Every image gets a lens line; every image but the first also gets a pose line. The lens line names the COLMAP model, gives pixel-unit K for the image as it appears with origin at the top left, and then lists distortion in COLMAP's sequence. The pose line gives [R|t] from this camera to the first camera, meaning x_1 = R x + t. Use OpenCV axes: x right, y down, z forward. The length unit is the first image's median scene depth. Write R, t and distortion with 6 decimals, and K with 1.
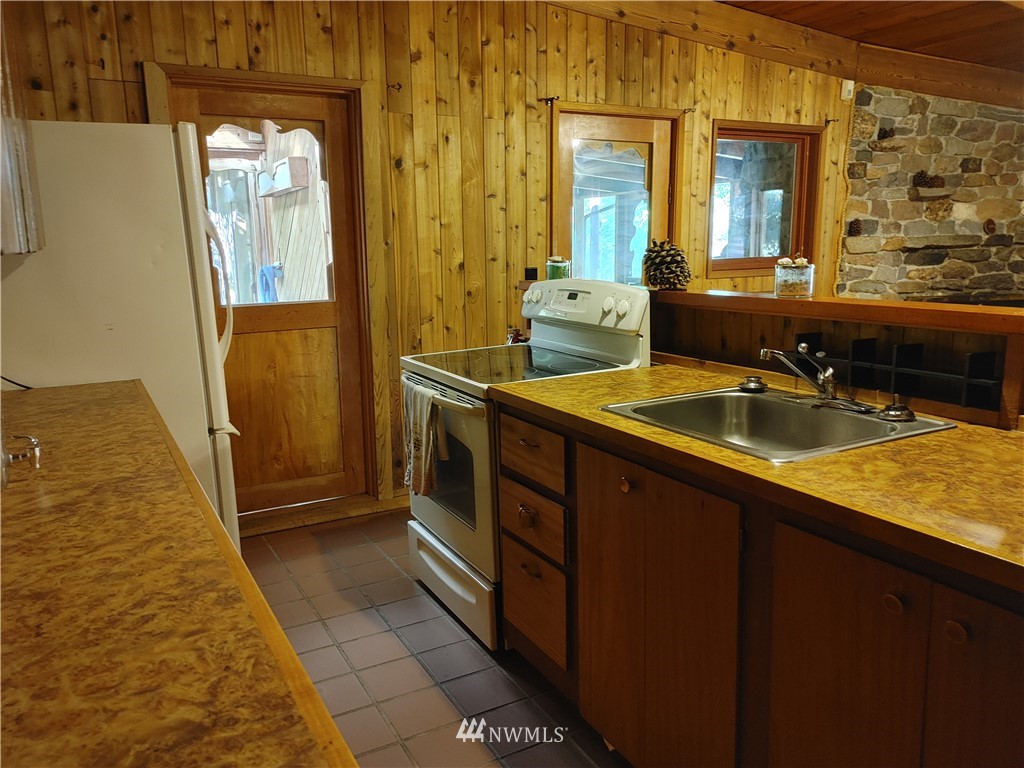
lens RADIAL K [[782.1, 0, 512.5], [0, 782.1, 382.8], [0, 0, 1]] dist [0.030645, -0.006205]
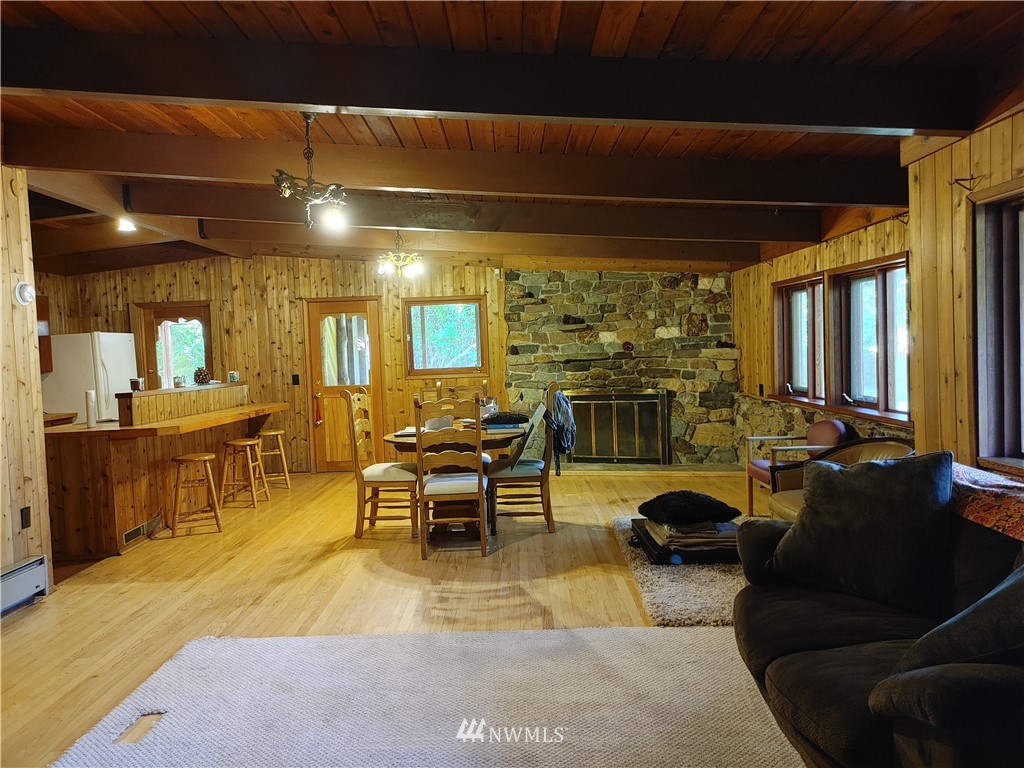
lens RADIAL K [[782.1, 0, 510.4], [0, 782.1, 384.9], [0, 0, 1]] dist [0.030645, -0.006205]
pose [[0.875846, 0.001143, -0.482590, 1.204740], [-0.063095, 0.991685, -0.112161, 0.063315], [0.478449, 0.128685, 0.868635, -0.434632]]
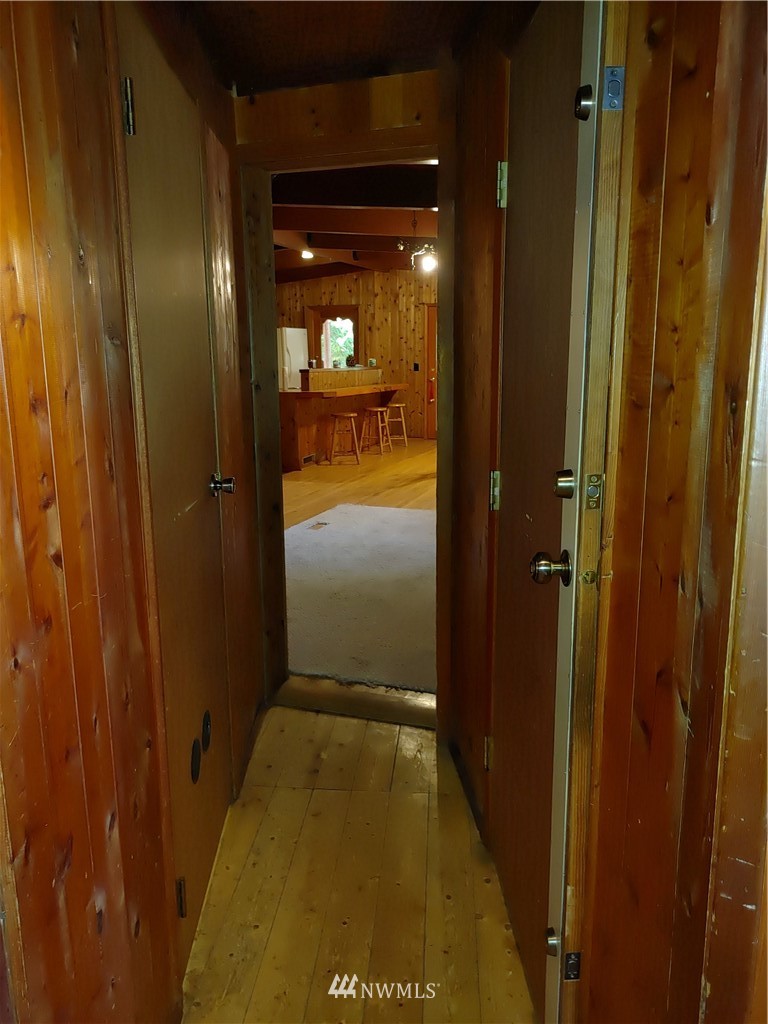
lens RADIAL K [[782.1, 0, 385.6], [0, 782.1, 510.5], [0, 0, 1]] dist [0.030645, -0.006205]
pose [[0.671091, 0.153927, -0.725220, 1.597773], [-0.138138, 0.987040, 0.081670, 0.124219], [0.728392, 0.045373, 0.683657, -0.754015]]
